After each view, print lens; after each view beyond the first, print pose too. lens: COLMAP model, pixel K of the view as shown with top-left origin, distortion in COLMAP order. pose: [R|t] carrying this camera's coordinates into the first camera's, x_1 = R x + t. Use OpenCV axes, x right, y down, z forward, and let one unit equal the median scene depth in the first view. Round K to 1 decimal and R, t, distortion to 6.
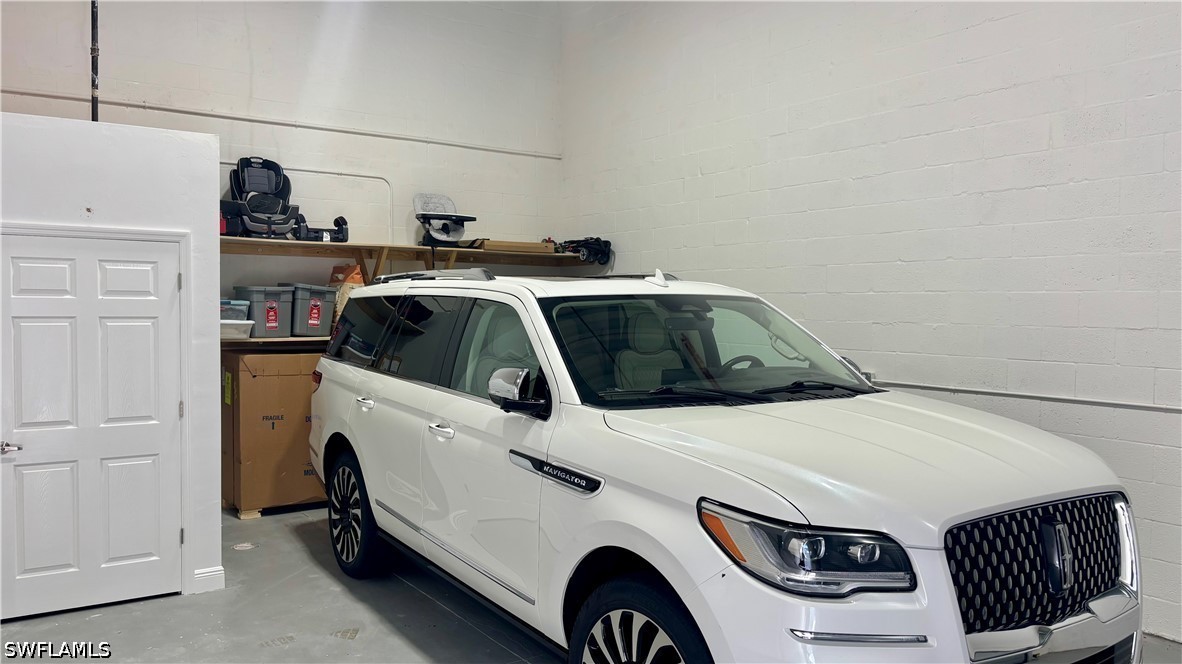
lens RADIAL K [[897.4, 0, 589.6], [0, 897.4, 348.0], [0, 0, 1]] dist [0.051709, -0.041535]
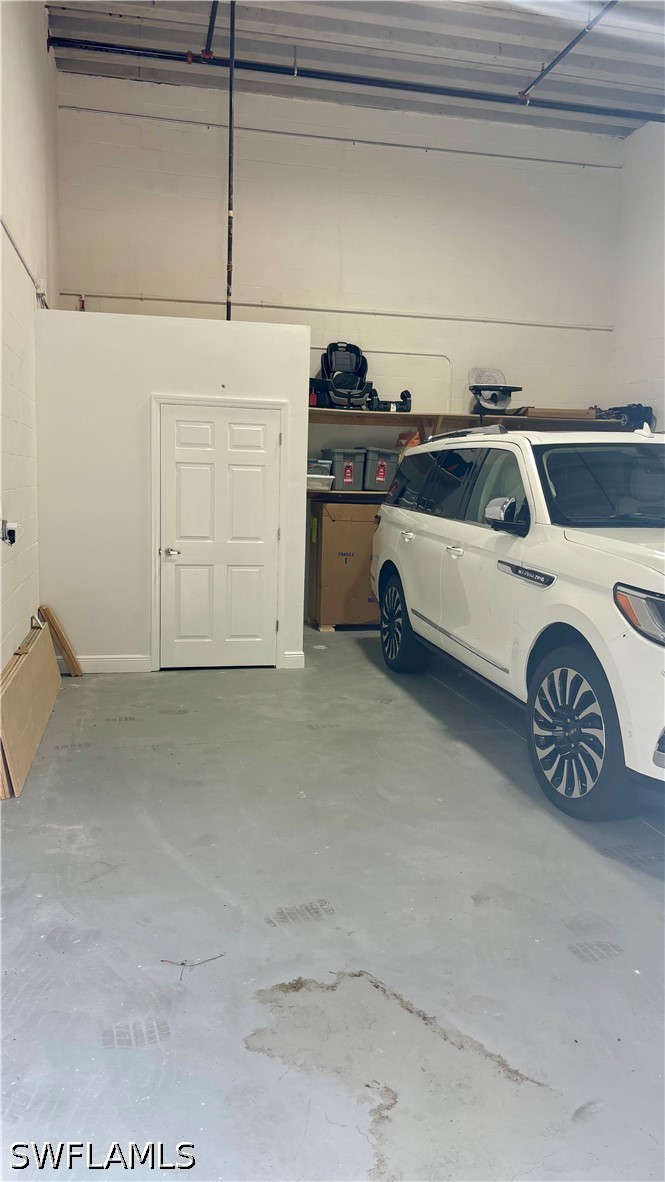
lens RADIAL K [[879.0, 0, 332.5], [0, 879.0, 591.0], [0, 0, 1]] dist [0.212356, -0.623349]
pose [[0.930226, 0.060591, -0.361952, 0.089172], [-0.034741, 0.996386, 0.077512, 0.037117], [0.365340, -0.059529, 0.928969, -0.170539]]
